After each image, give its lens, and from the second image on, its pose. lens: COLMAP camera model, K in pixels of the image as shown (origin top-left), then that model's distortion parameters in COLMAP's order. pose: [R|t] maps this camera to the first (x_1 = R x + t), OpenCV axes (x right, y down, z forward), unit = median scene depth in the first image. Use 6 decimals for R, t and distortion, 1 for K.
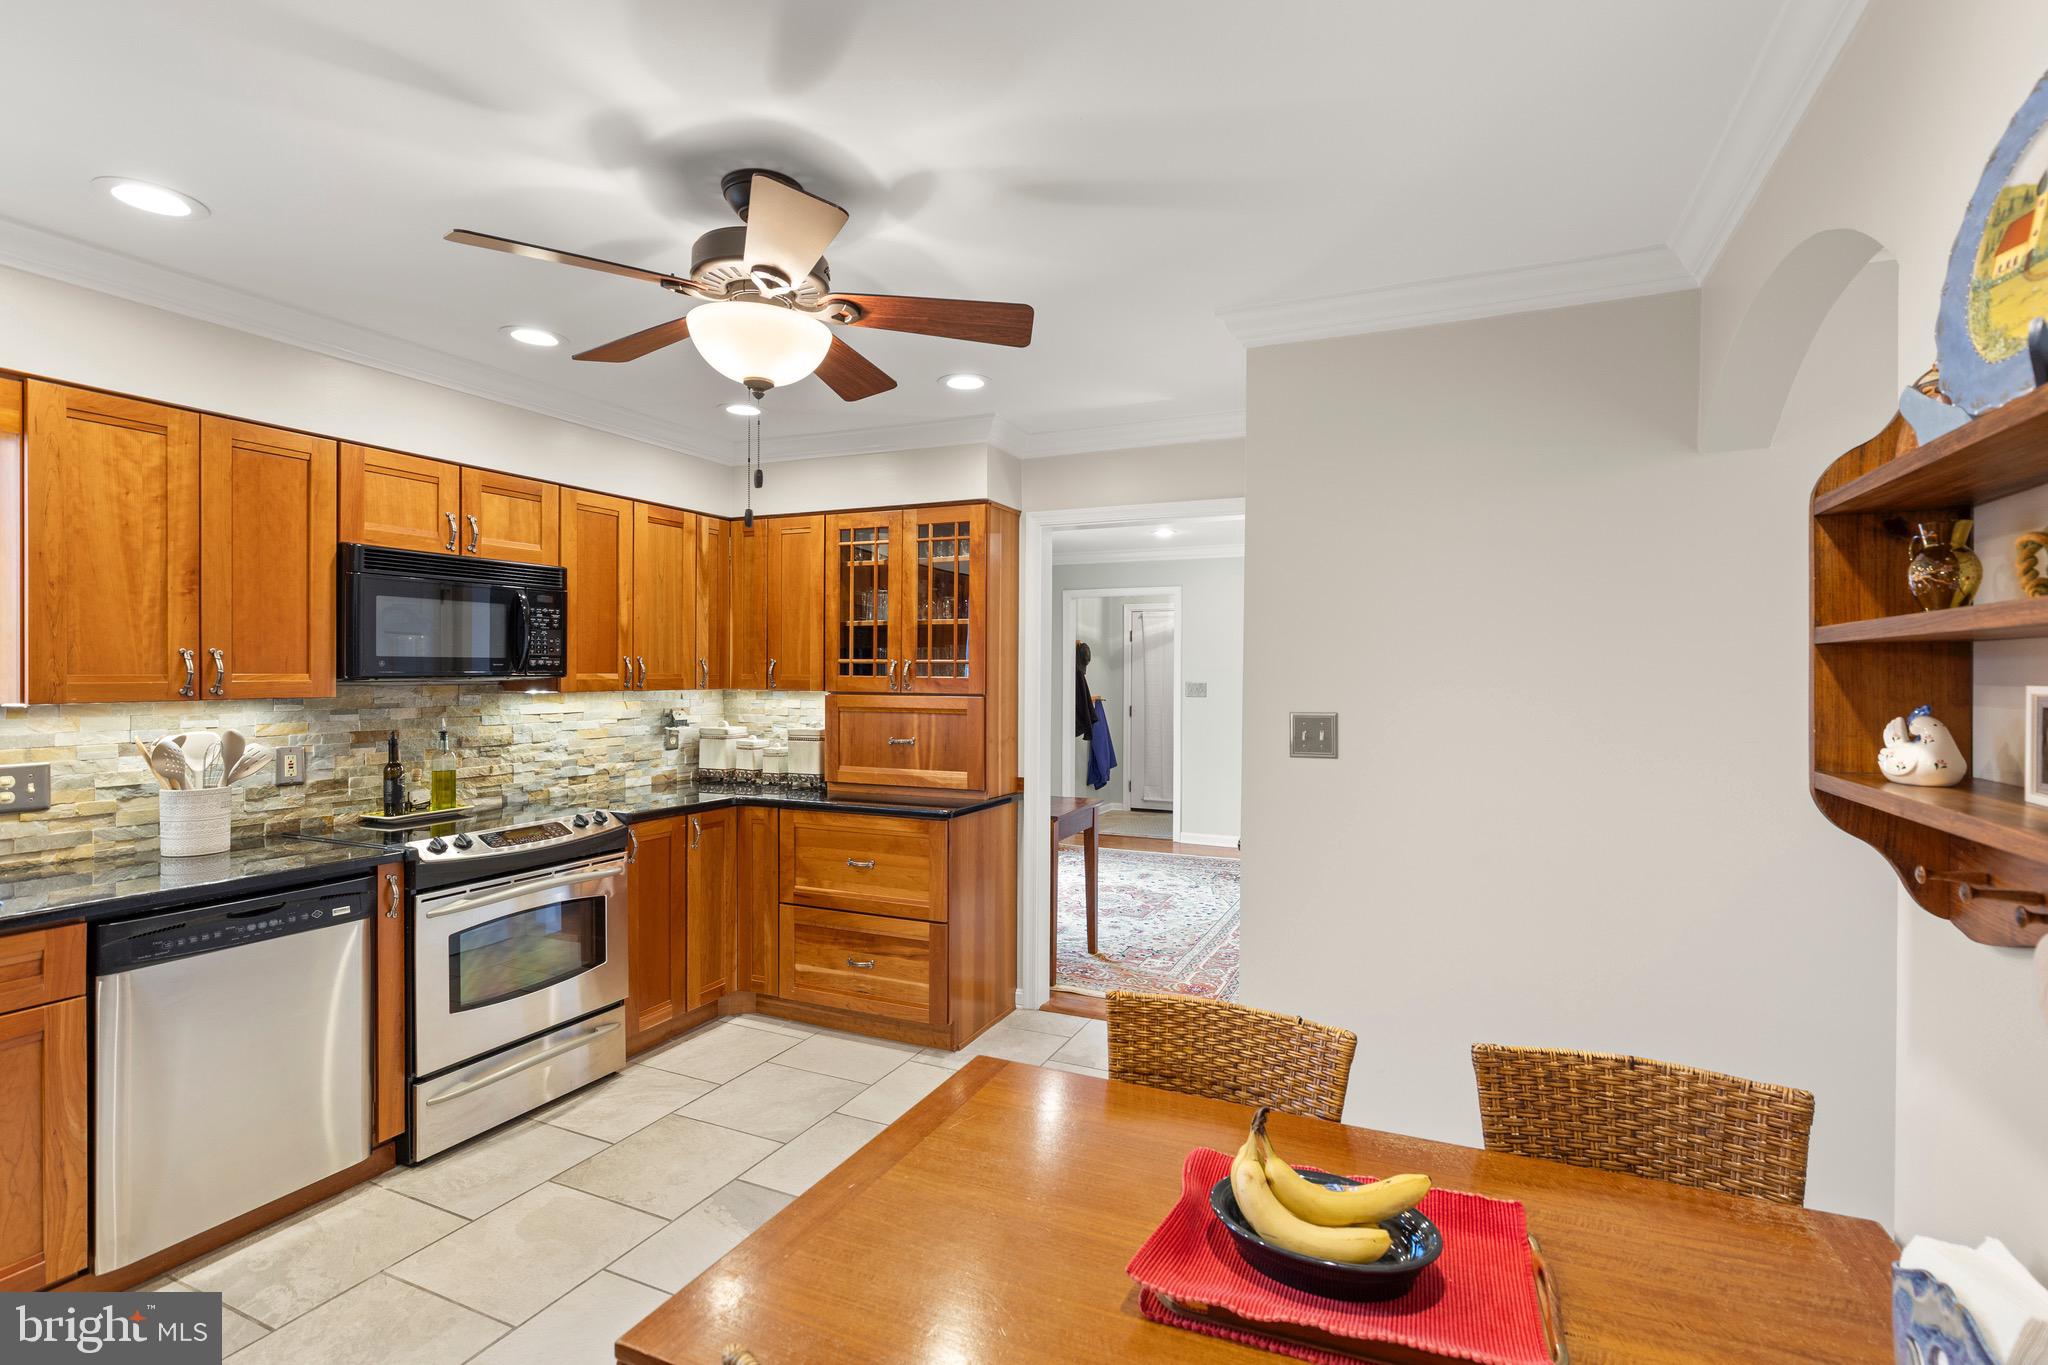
lens RADIAL K [[971.0, 0, 1014.3], [0, 971.0, 677.5], [0, 0, 1]] dist [0.000694, -0.000427]
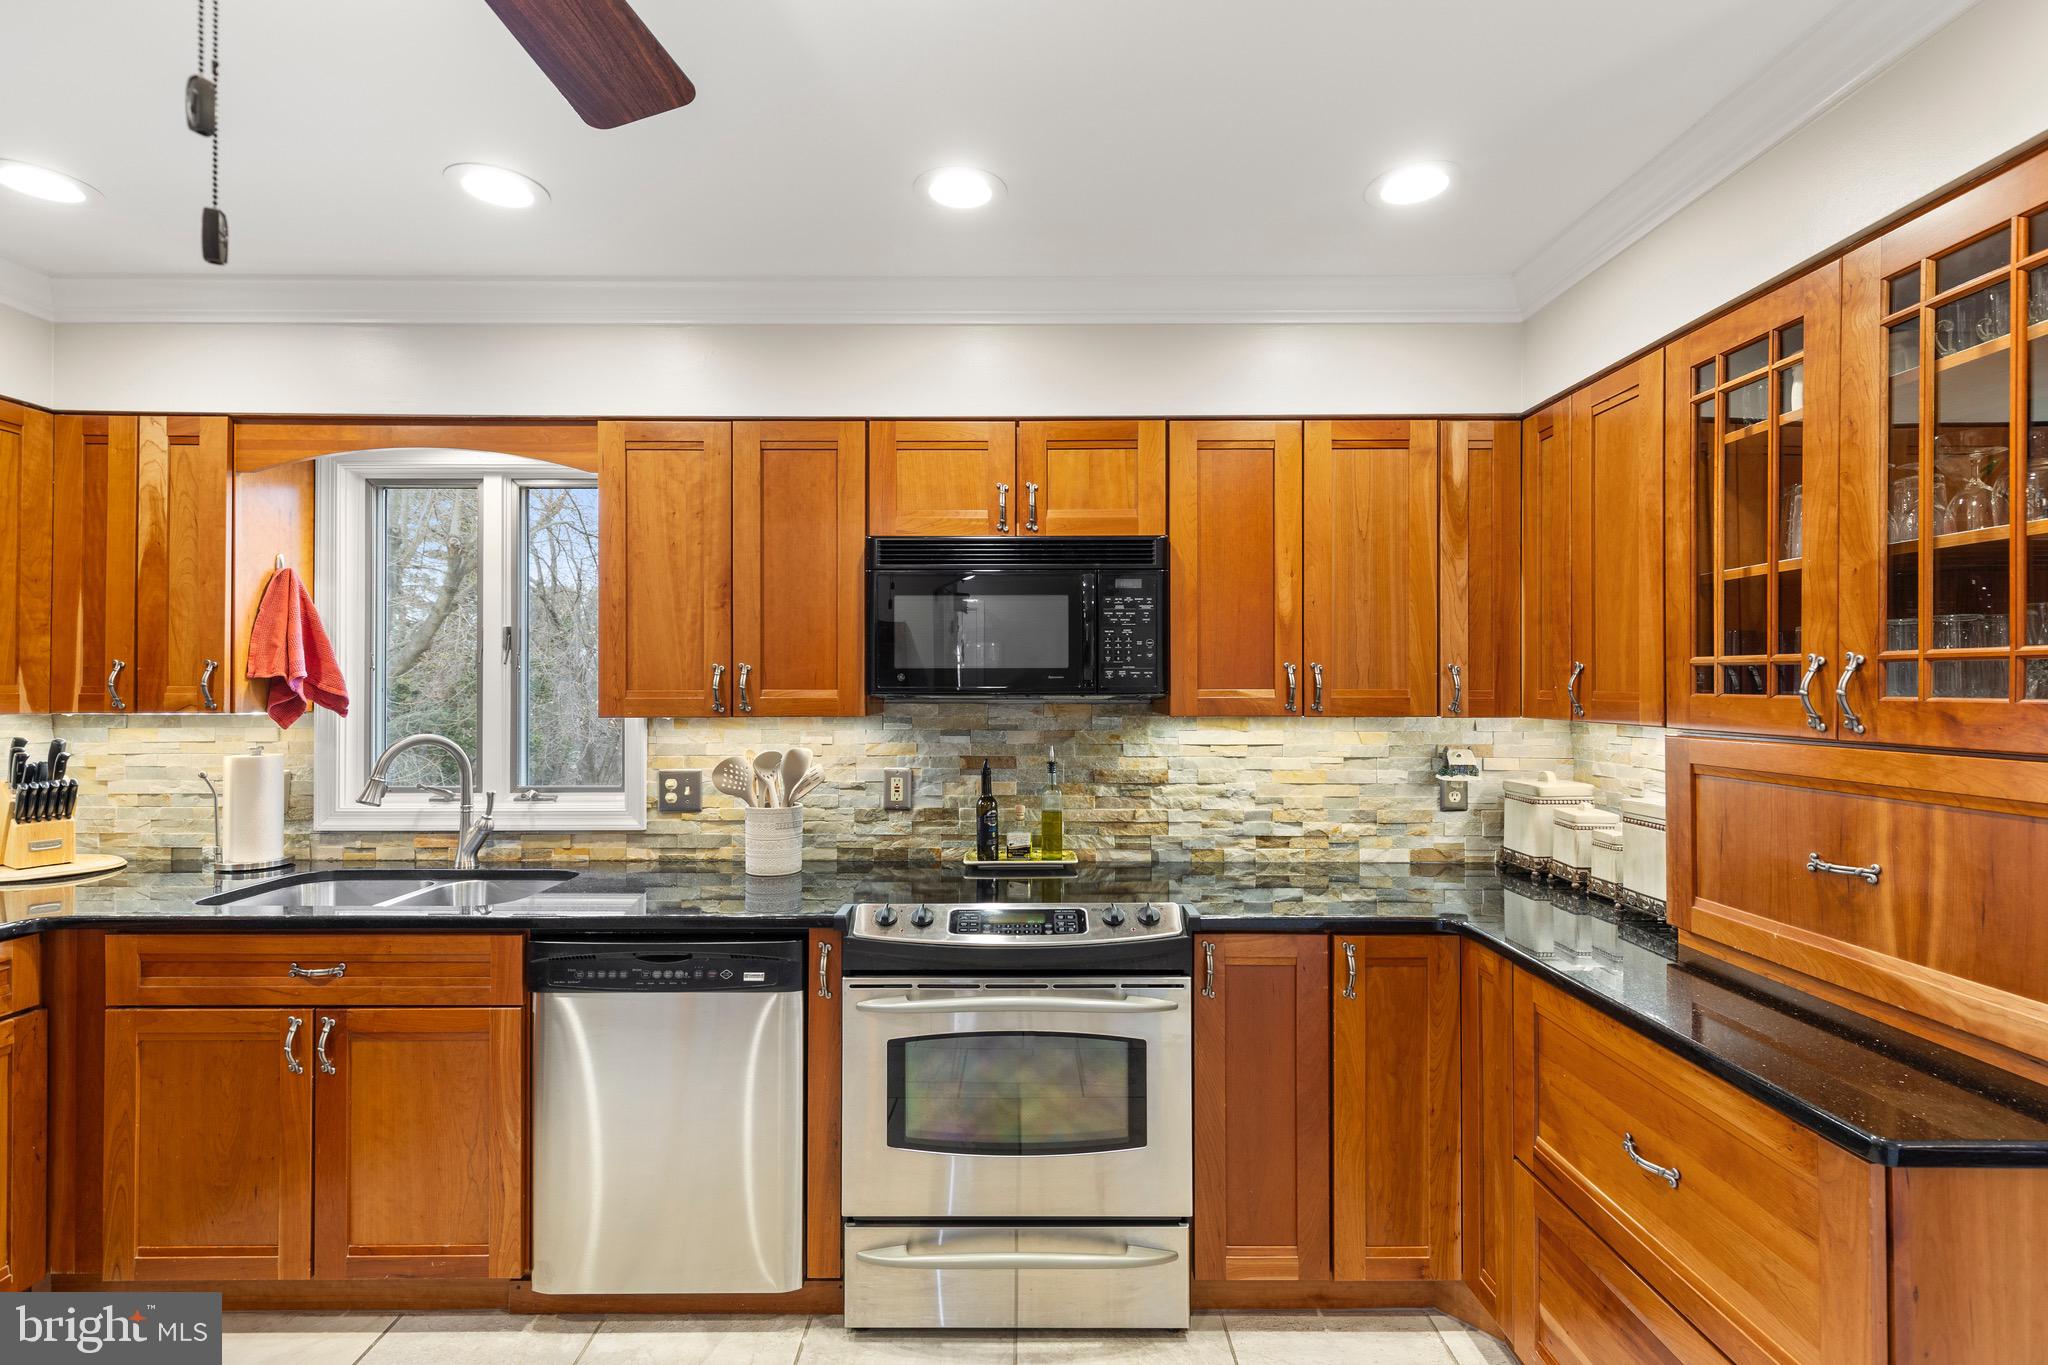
lens RADIAL K [[918.9, 0, 1020.9], [0, 918.9, 680.2], [0, 0, 1]] dist [0.005754, -0.000620]
pose [[0.428541, -0.009502, -0.903473, 0.075459], [-0.004152, 0.999913, -0.012485, -0.001960], [0.903513, 0.009102, 0.428464, 0.575969]]
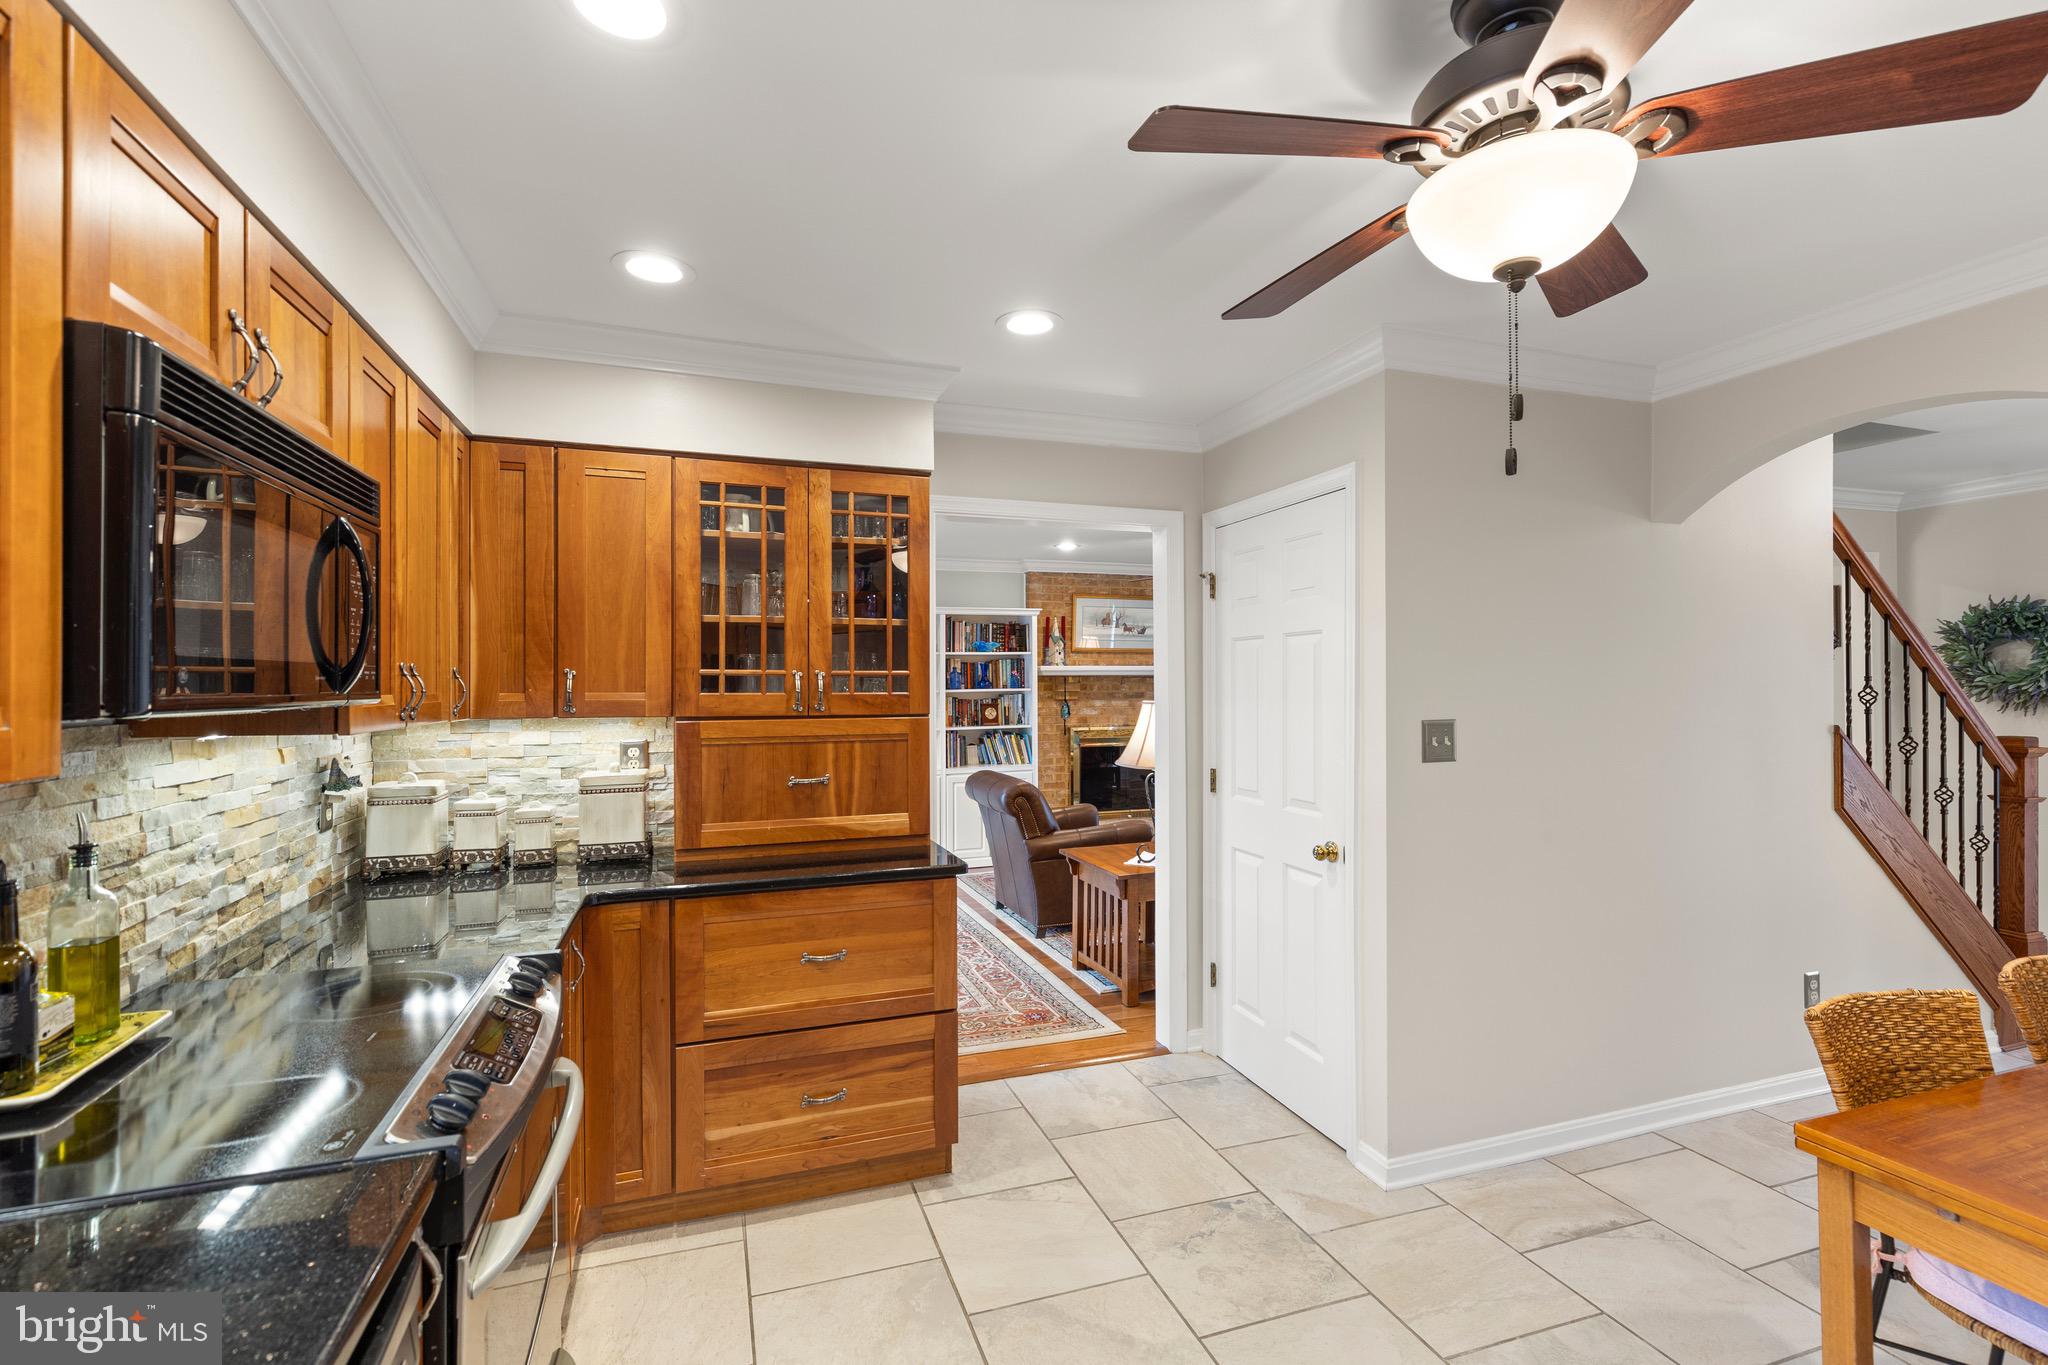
lens RADIAL K [[918.9, 0, 1008.0], [0, 918.9, 679.1], [0, 0, 1]] dist [0.005754, -0.000620]
pose [[0.721560, -0.003790, 0.692341, -0.509064], [0.011866, 0.999906, -0.006894, -0.005283], [-0.692250, 0.013190, 0.721537, 0.404167]]
